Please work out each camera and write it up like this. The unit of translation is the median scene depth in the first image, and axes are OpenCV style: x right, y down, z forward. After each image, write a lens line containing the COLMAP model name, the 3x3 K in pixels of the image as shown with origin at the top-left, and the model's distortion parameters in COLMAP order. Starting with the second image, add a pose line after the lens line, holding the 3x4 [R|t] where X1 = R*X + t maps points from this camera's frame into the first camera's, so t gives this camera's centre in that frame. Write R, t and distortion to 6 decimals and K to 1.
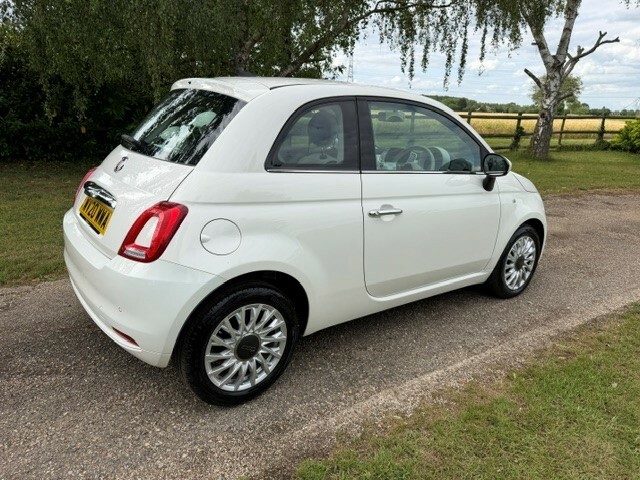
lens RADIAL K [[451.8, 0, 318.9], [0, 451.8, 232.8], [0, 0, 1]] dist [0.004519, -0.007971]
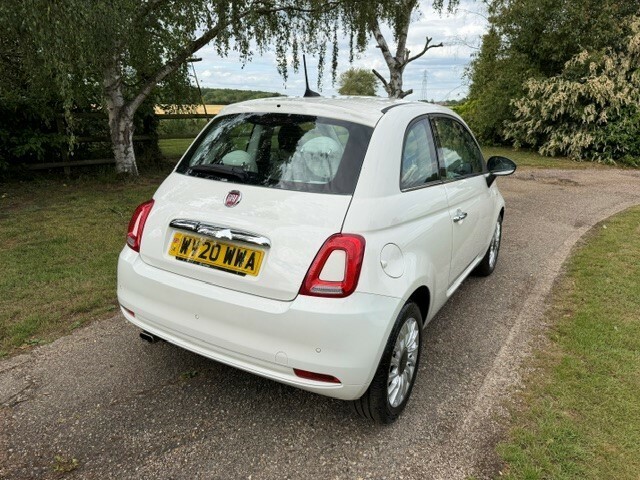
lens RADIAL K [[450.0, 0, 318.3], [0, 450.0, 235.2], [0, 0, 1]] dist [0.031465, -0.047380]
pose [[0.926103, -0.126043, 0.355593, -0.143980], [0.120535, 0.991993, 0.037701, -0.021002], [-0.357498, 0.007946, 0.933880, 0.019962]]
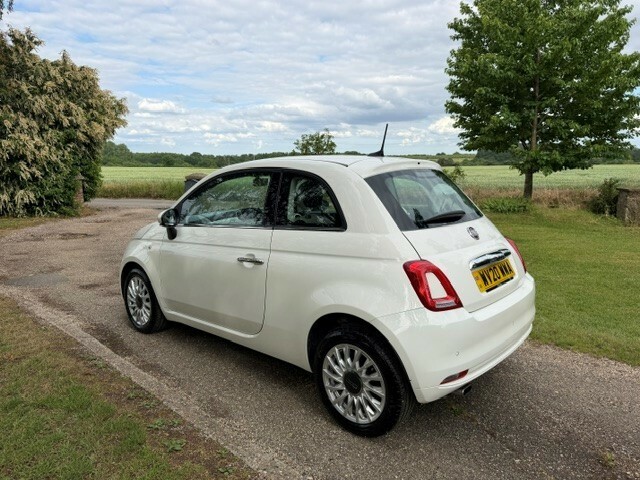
lens RADIAL K [[450.0, 0, 318.3], [0, 450.0, 235.2], [0, 0, 1]] dist [0.031465, -0.047380]
pose [[-0.183595, -0.181067, 0.966182, -0.356034], [0.257855, 0.939600, 0.225084, -0.122670], [-0.948580, 0.290460, -0.125817, 0.364039]]
